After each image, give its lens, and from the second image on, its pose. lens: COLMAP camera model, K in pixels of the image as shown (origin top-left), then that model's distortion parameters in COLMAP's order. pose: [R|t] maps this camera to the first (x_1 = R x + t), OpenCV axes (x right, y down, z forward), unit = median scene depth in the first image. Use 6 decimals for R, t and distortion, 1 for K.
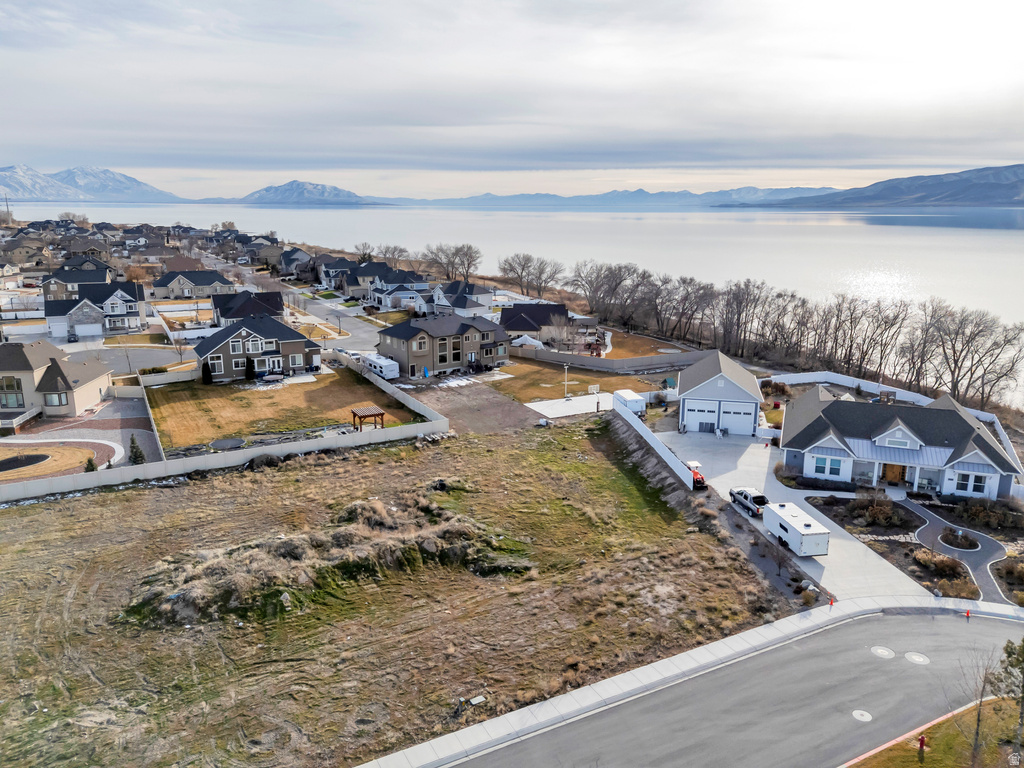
lens RADIAL K [[747.9, 0, 510.6], [0, 747.9, 378.9], [0, 0, 1]] dist [0.091599, -0.093487]
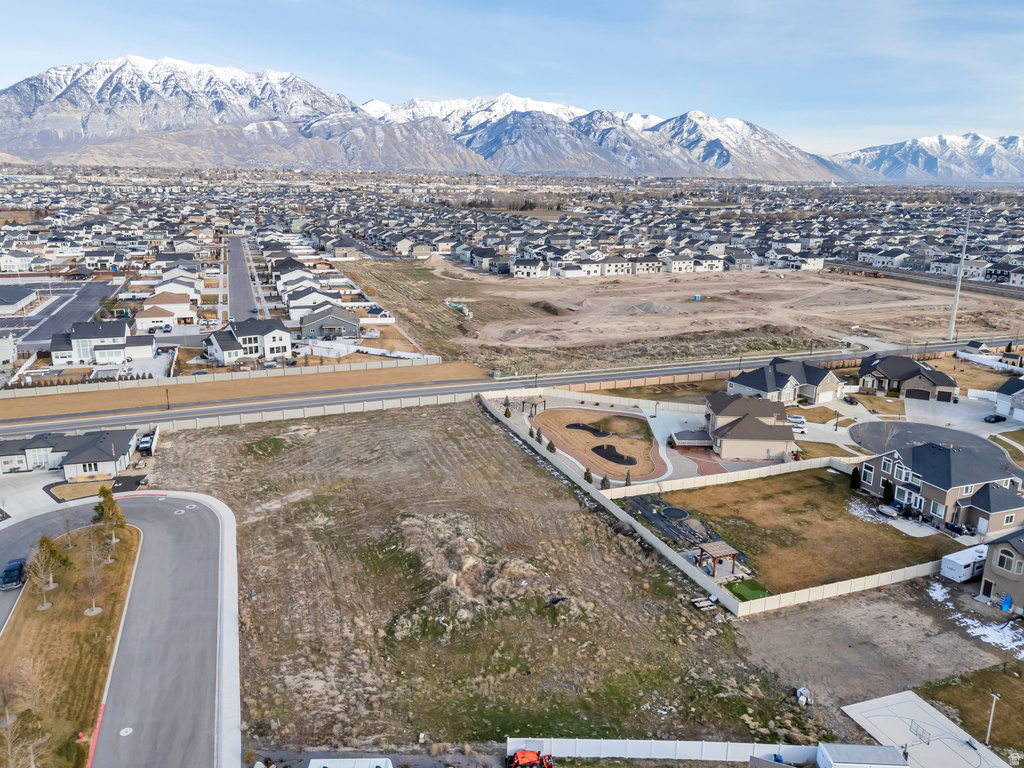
lens RADIAL K [[747.9, 0, 510.6], [0, 747.9, 378.9], [0, 0, 1]] dist [0.091599, -0.093487]
pose [[-0.143976, 0.247314, -0.958179, 0.919646], [-0.234079, 0.932277, 0.275801, -0.463365], [0.961498, 0.263998, -0.076335, 0.932648]]
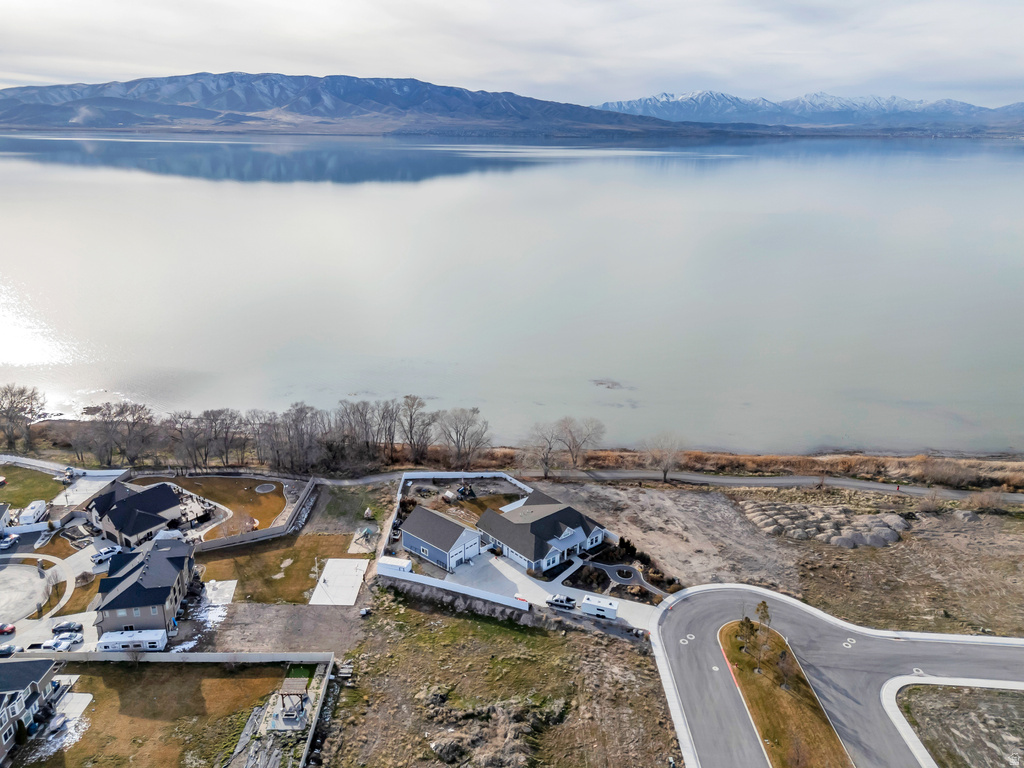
lens RADIAL K [[747.9, 0, 510.6], [0, 747.9, 378.9], [0, 0, 1]] dist [0.091599, -0.093487]
pose [[0.473694, -0.275310, 0.836551, -1.113736], [0.191215, 0.959374, 0.207456, -0.751265], [-0.859681, 0.061691, 0.507093, 0.079915]]
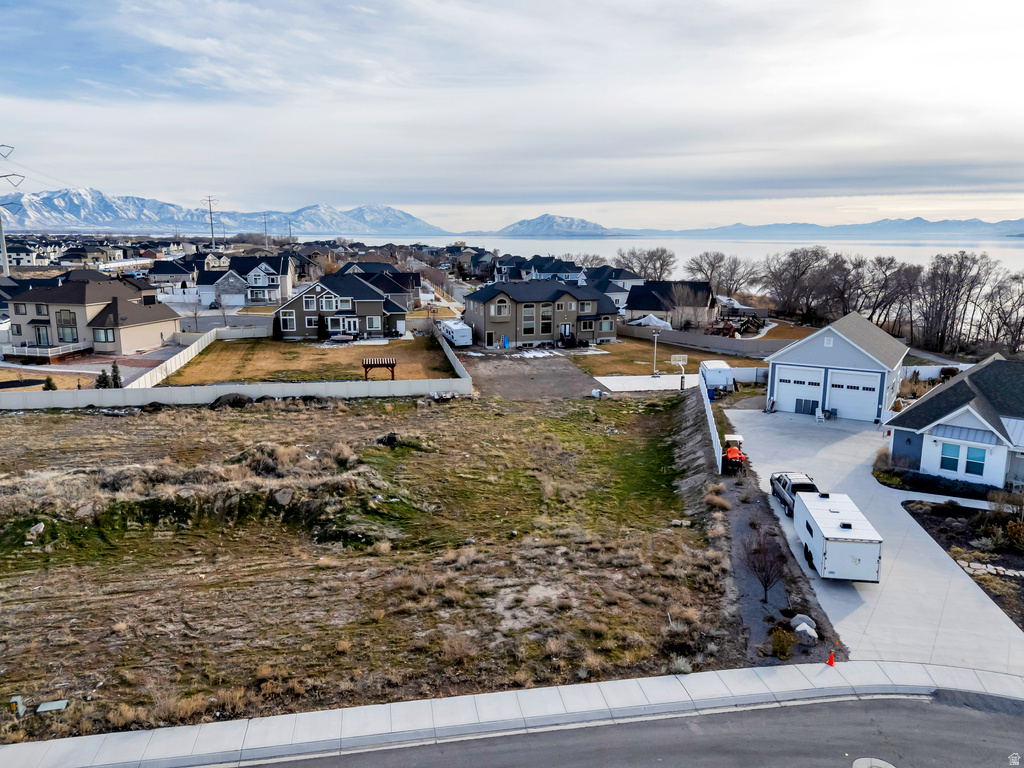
lens RADIAL K [[747.9, 0, 510.6], [0, 747.9, 378.9], [0, 0, 1]] dist [0.091599, -0.093487]
pose [[0.950363, 0.059213, -0.305457, 0.256376], [-0.071411, 0.997028, -0.028907, 0.094373], [0.302838, 0.049285, 0.951767, 0.304362]]
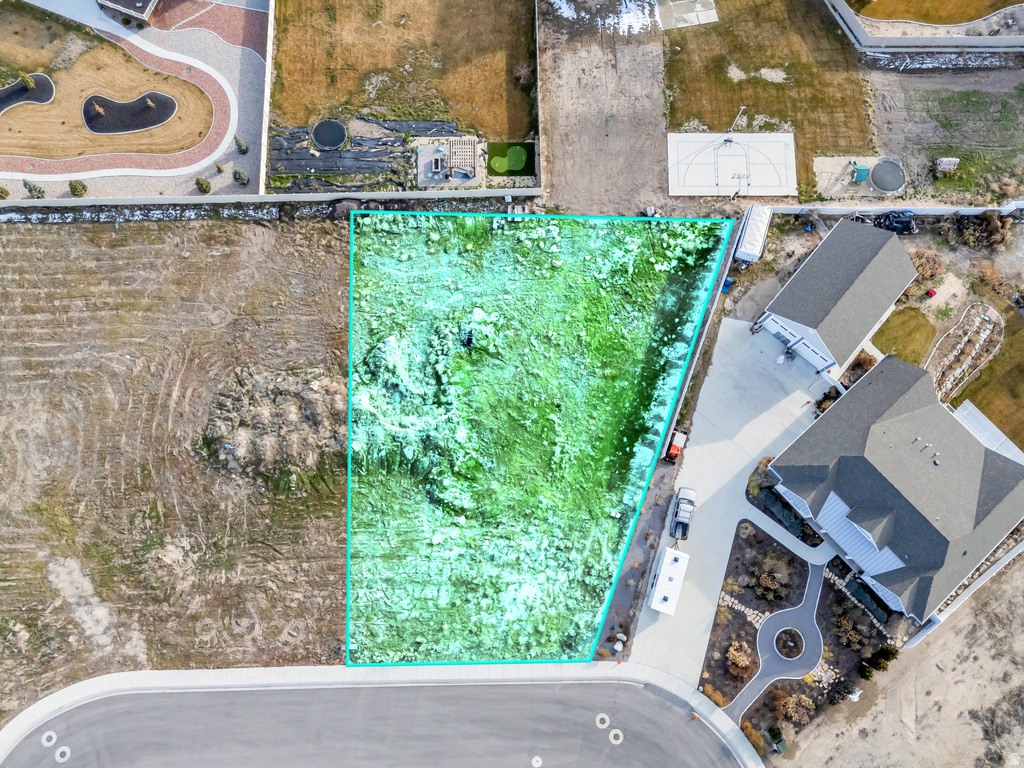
lens RADIAL K [[747.9, 0, 510.6], [0, 747.9, 378.9], [0, 0, 1]] dist [0.091599, -0.093487]
pose [[0.885883, 0.454136, -0.094721, 0.094448], [-0.121336, 0.423897, 0.897546, -0.839734], [0.447760, -0.783628, 0.430626, 0.505533]]
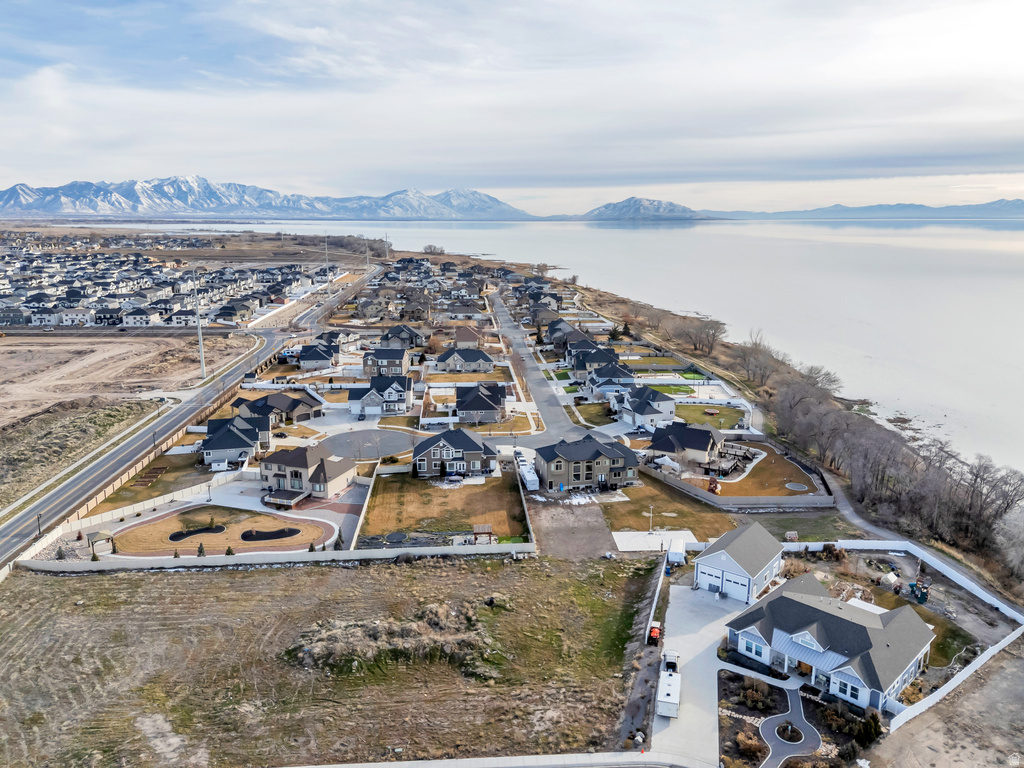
lens RADIAL K [[747.9, 0, 510.6], [0, 747.9, 378.9], [0, 0, 1]] dist [0.091599, -0.093487]
pose [[0.910188, 0.084830, -0.405415, 0.527225], [-0.091973, 0.995760, 0.001869, -0.315086], [0.403854, 0.035586, 0.914131, -0.399456]]
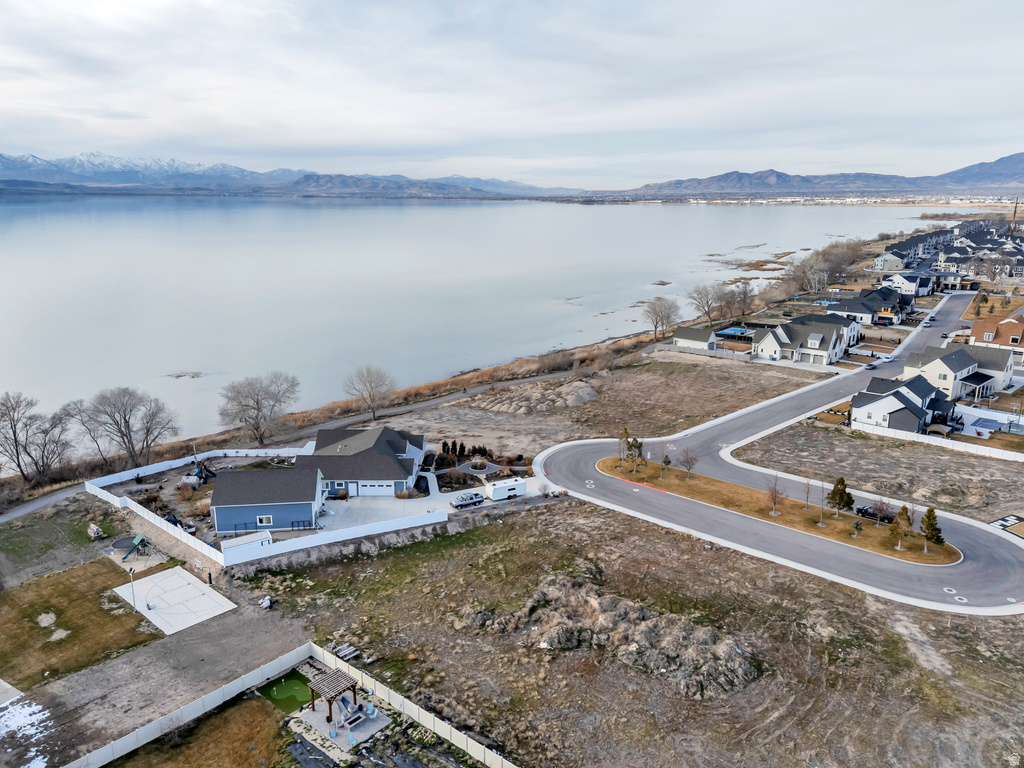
lens RADIAL K [[747.9, 0, 510.6], [0, 747.9, 378.9], [0, 0, 1]] dist [0.091599, -0.093487]
pose [[-0.343939, -0.228113, 0.910863, -1.082550], [0.207677, 0.927540, 0.310708, -0.543155], [-0.915738, 0.296029, -0.271643, 1.177910]]
